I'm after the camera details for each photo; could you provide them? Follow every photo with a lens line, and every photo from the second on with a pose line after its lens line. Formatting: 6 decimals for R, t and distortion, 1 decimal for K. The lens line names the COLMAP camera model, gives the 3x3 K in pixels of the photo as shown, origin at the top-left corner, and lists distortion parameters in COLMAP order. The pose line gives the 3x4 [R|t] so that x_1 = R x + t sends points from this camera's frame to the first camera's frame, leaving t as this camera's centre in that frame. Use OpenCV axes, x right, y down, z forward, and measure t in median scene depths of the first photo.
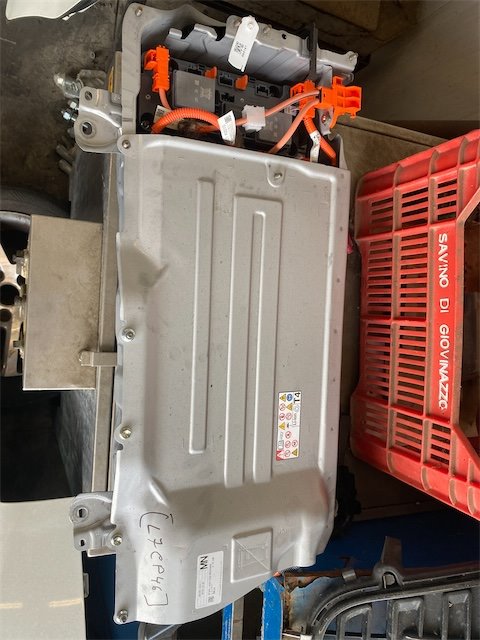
lens RADIAL K [[482.6, 0, 240.0], [0, 482.6, 320.0], [0, 0, 1]] dist [0.049197, -0.106663]
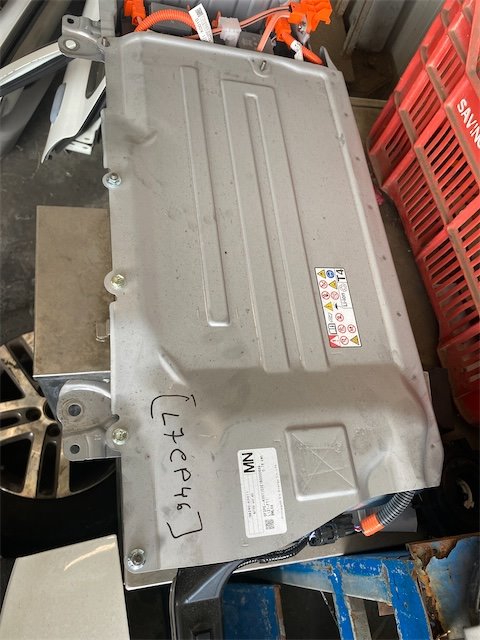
lens RADIAL K [[482.6, 0, 240.0], [0, 482.6, 320.0], [0, 0, 1]] dist [0.049197, -0.106663]
pose [[0.971347, -0.212308, -0.106819, 0.027828], [0.152318, 0.901121, -0.405930, 0.557065], [0.182439, 0.378029, 0.907640, 0.284536]]
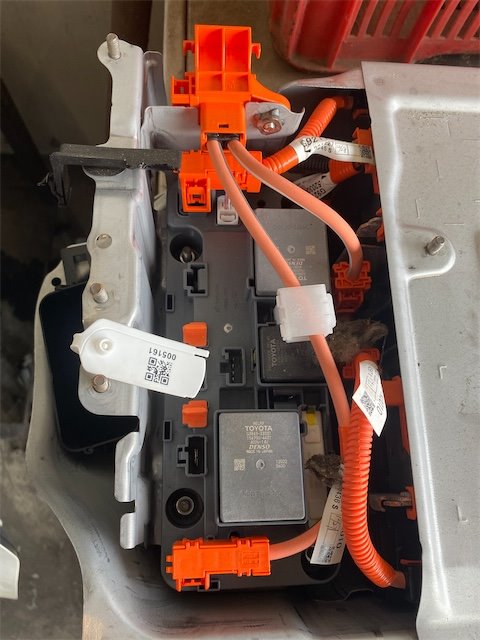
lens RADIAL K [[482.6, 0, 240.0], [0, 482.6, 320.0], [0, 0, 1]] dist [0.049197, -0.106663]
pose [[-0.011258, -0.982787, -0.184399, 0.093142], [0.999728, -0.014831, 0.018009, -0.461268], [-0.020434, -0.184146, 0.982687, 0.591655]]
